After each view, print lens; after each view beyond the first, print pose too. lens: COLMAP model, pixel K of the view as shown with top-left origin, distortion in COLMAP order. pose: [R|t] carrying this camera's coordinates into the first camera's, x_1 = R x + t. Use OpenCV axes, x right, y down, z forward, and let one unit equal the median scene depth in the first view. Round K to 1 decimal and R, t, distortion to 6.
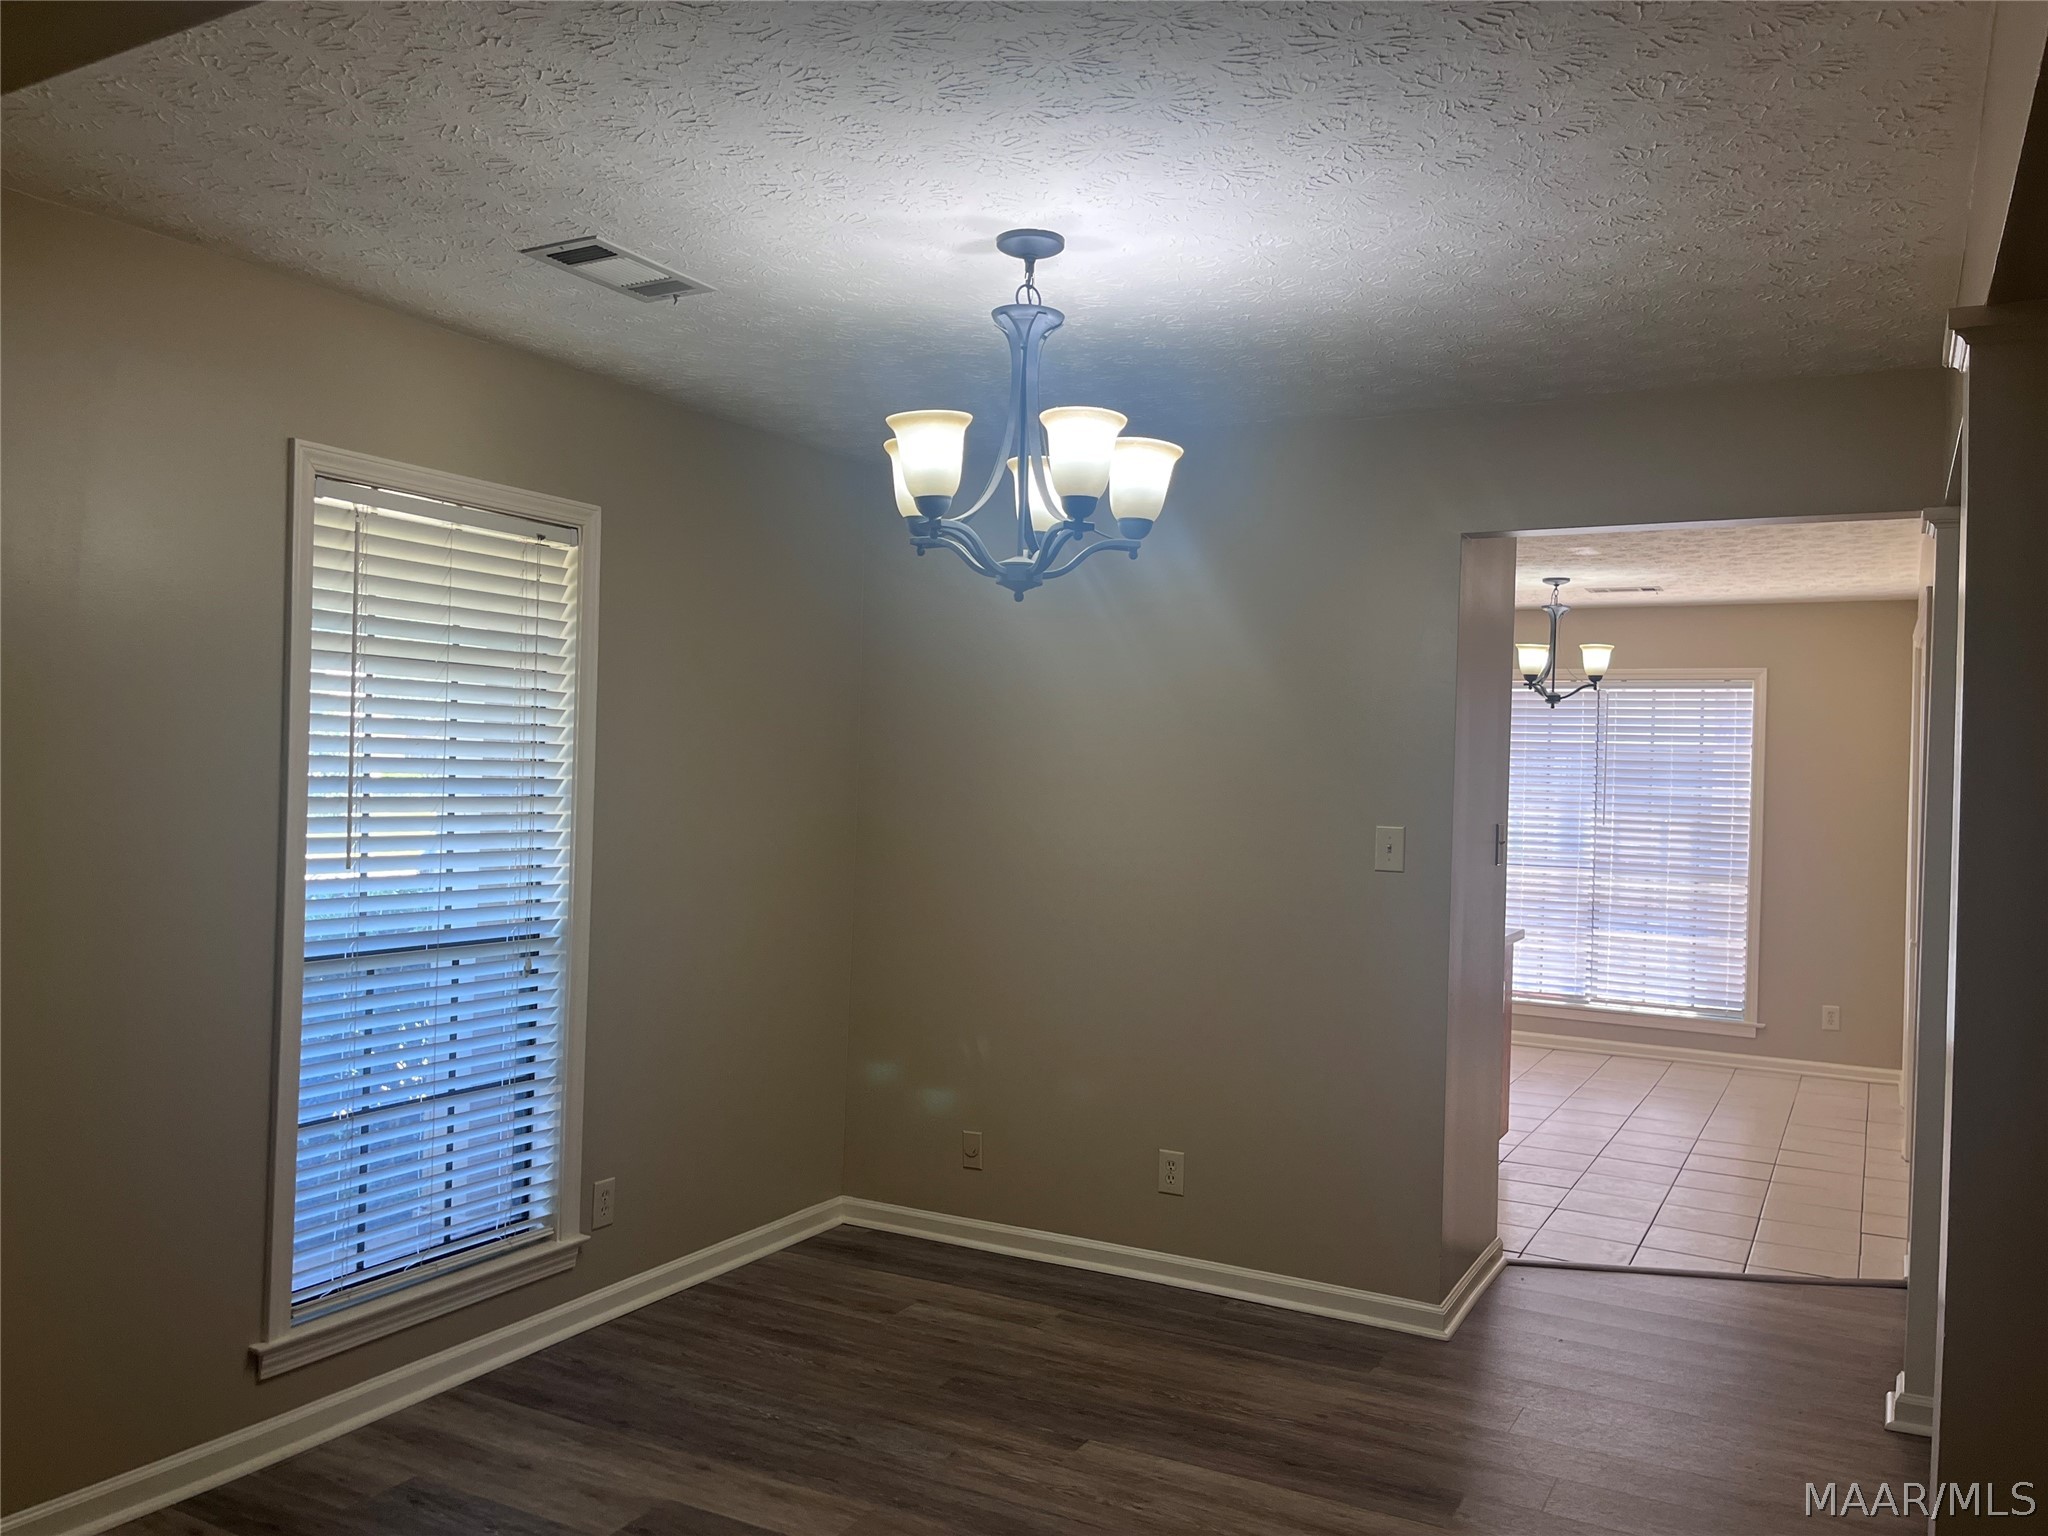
lens RADIAL K [[1551.0, 0, 1033.1], [0, 1551.0, 776.2], [0, 0, 1]] dist [0.005405, 0.001041]
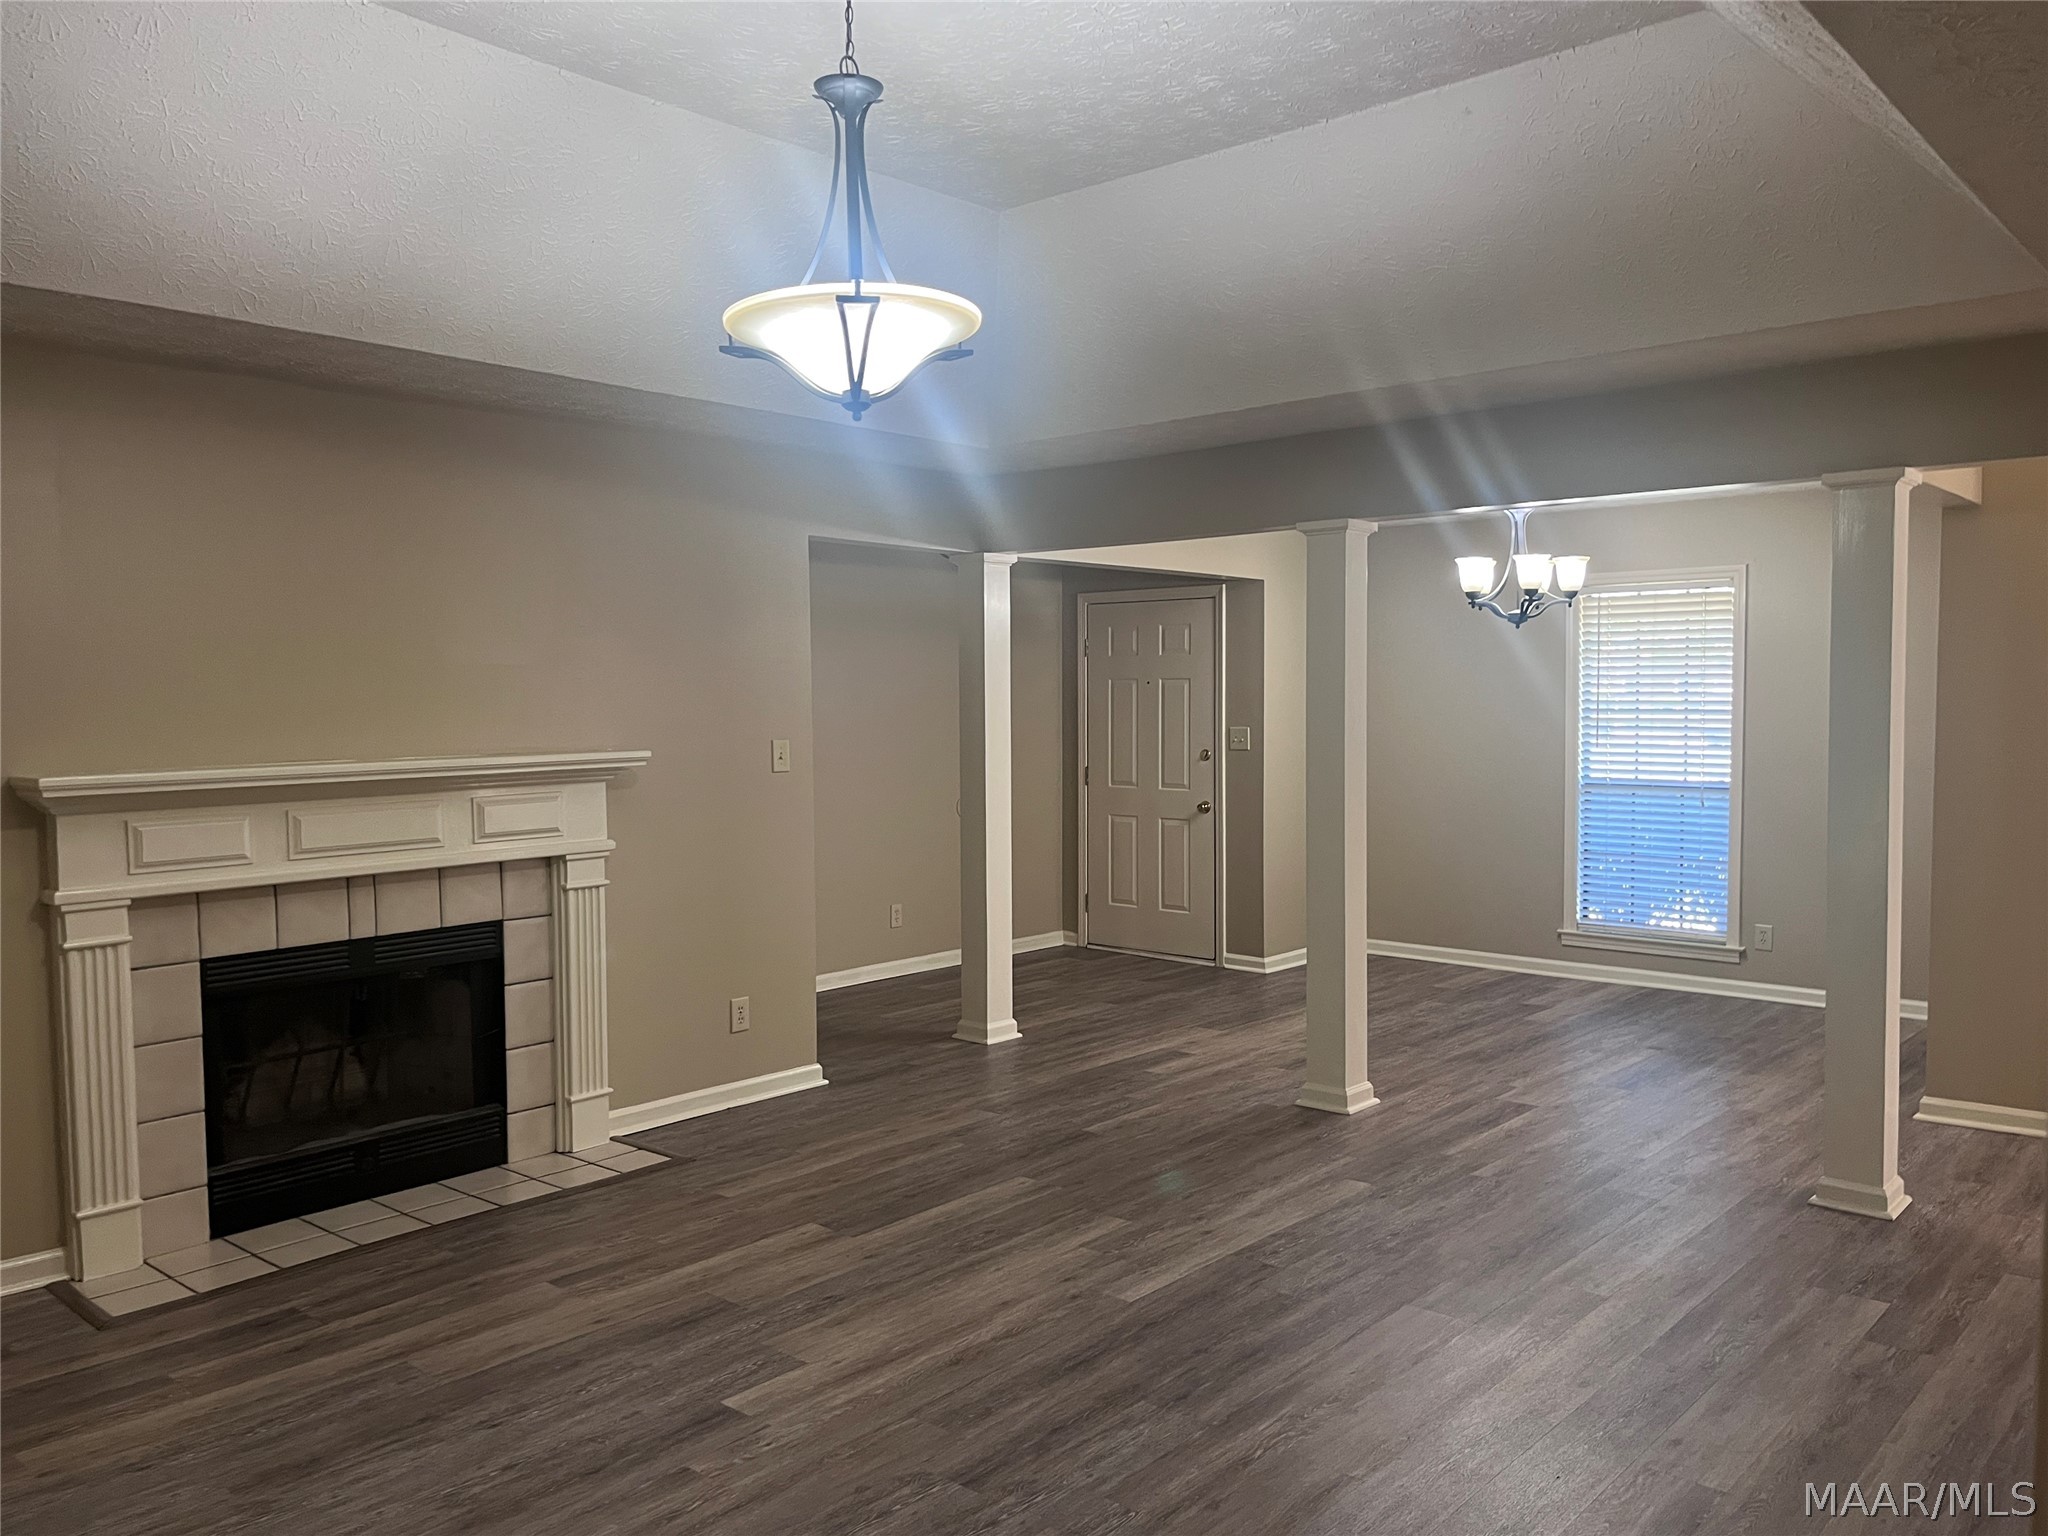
lens RADIAL K [[1579.8, 0, 1053.8], [0, 1579.8, 784.9], [0, 0, 1]] dist [0.074359, -0.097287]
pose [[-0.219946, 0.034112, -0.974915, 2.112466], [0.002632, 0.999406, 0.034375, 0.033750], [0.975508, 0.004994, -0.219905, 0.721015]]
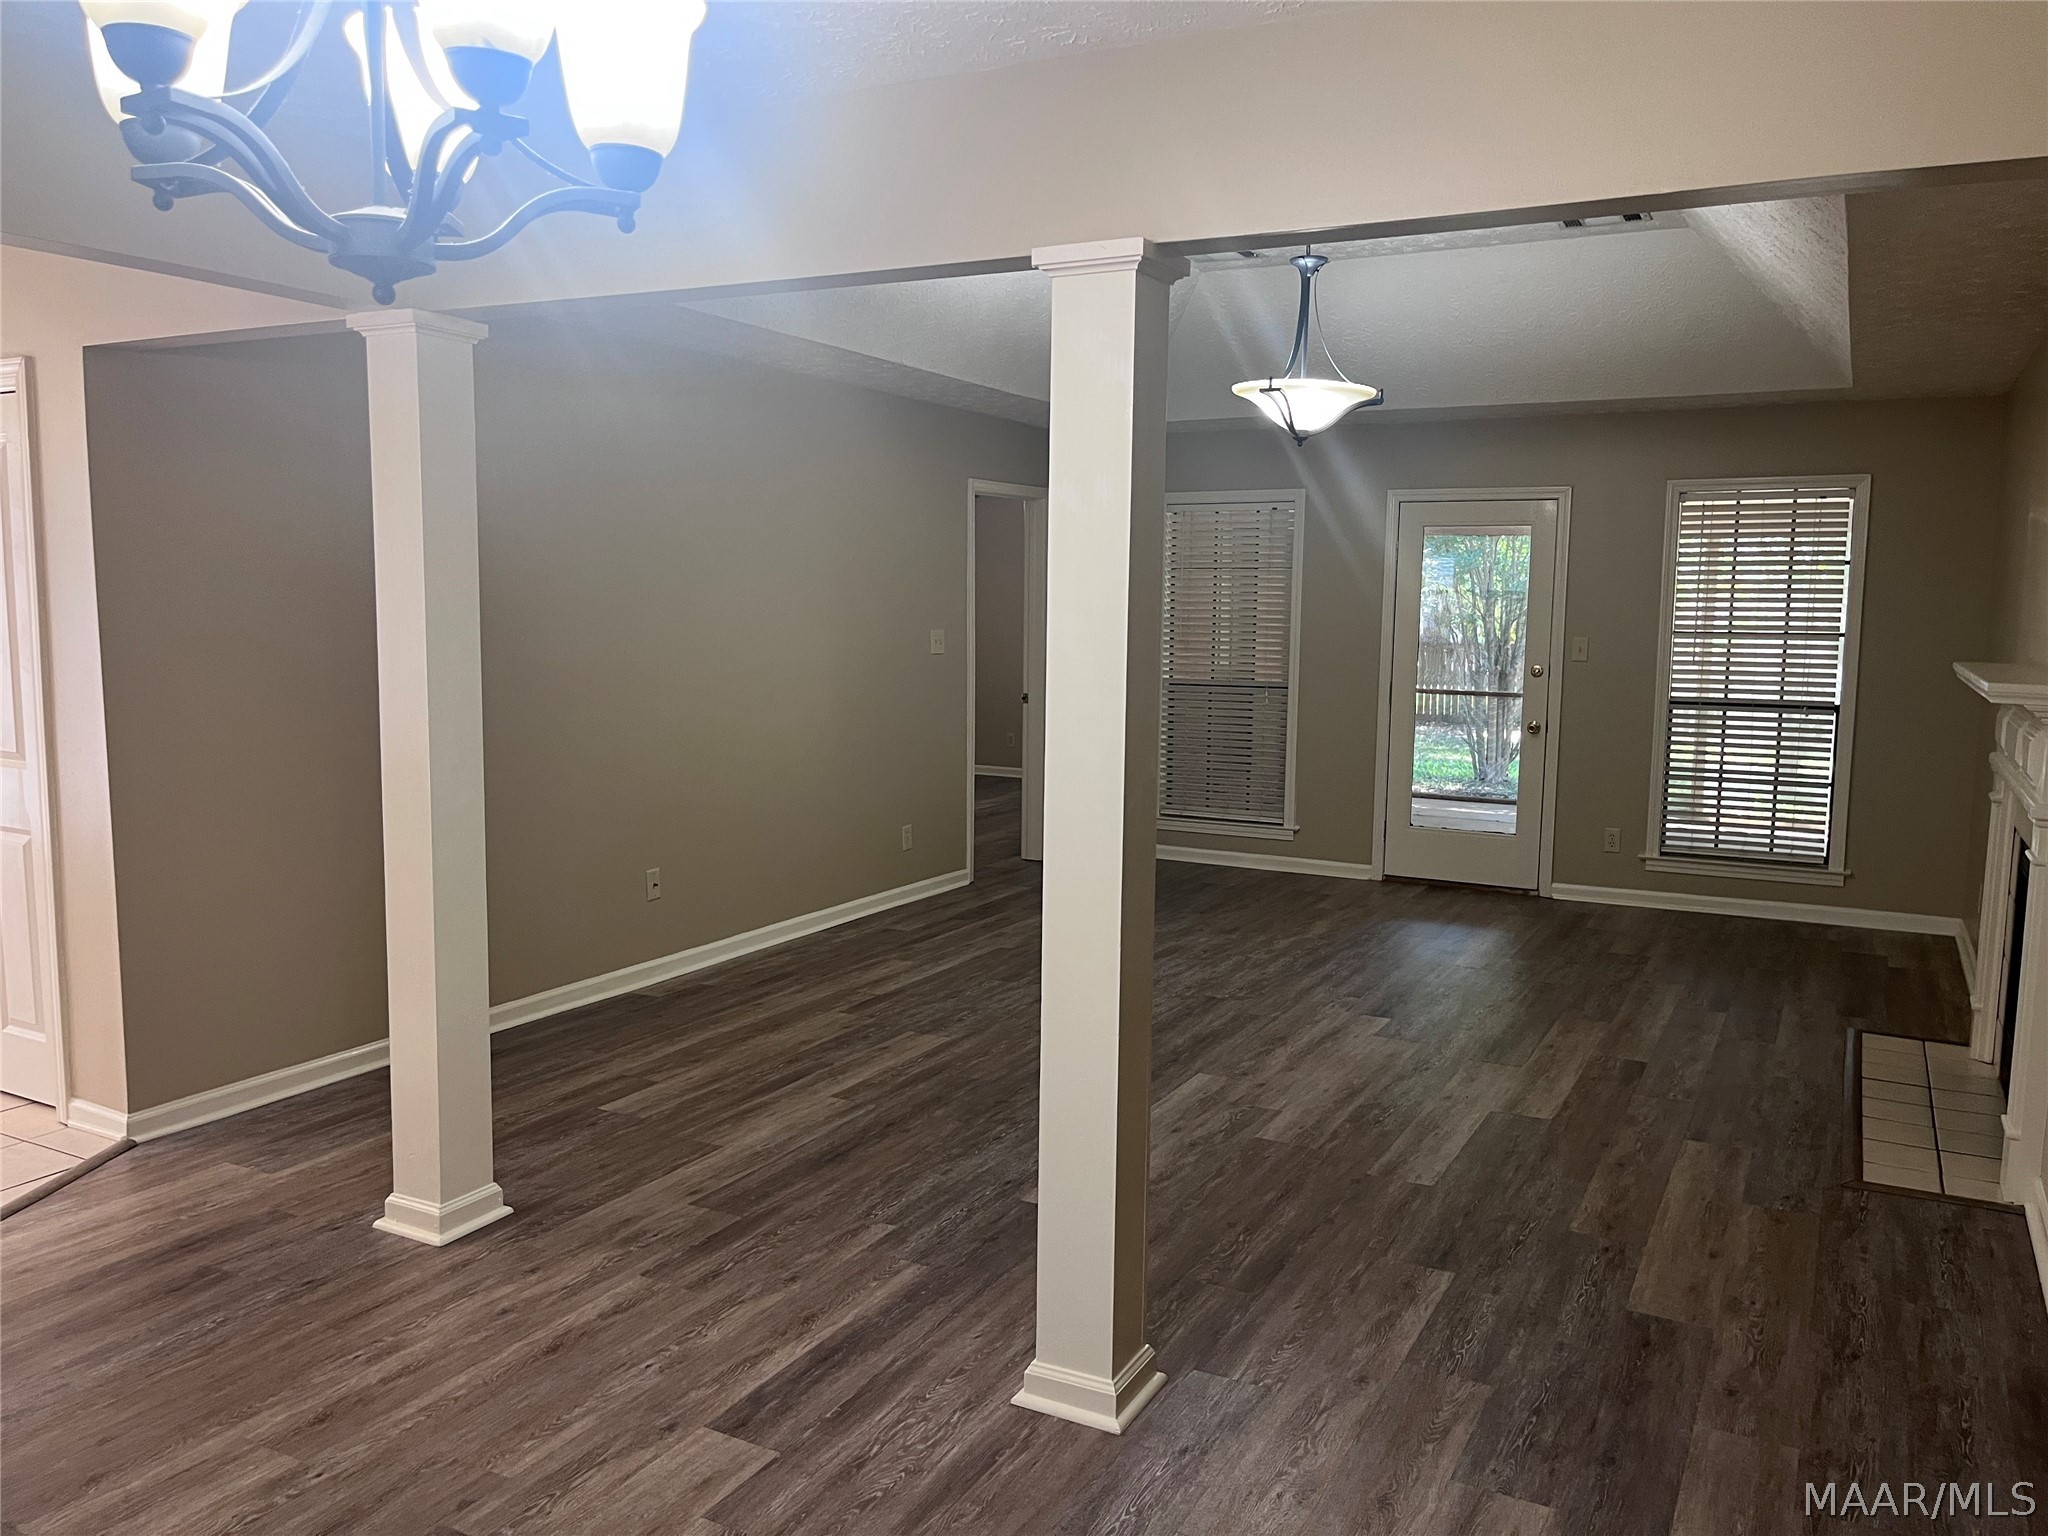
lens RADIAL K [[1539.8, 0, 1024.0], [0, 1539.8, 768.0], [0, 0, 1]] dist [0.084942, -0.107360]
pose [[0.009752, -0.138156, 0.990363, -0.437897], [-0.013794, 0.990297, 0.138282, -0.034395], [-0.999857, -0.015010, 0.007752, 0.680833]]
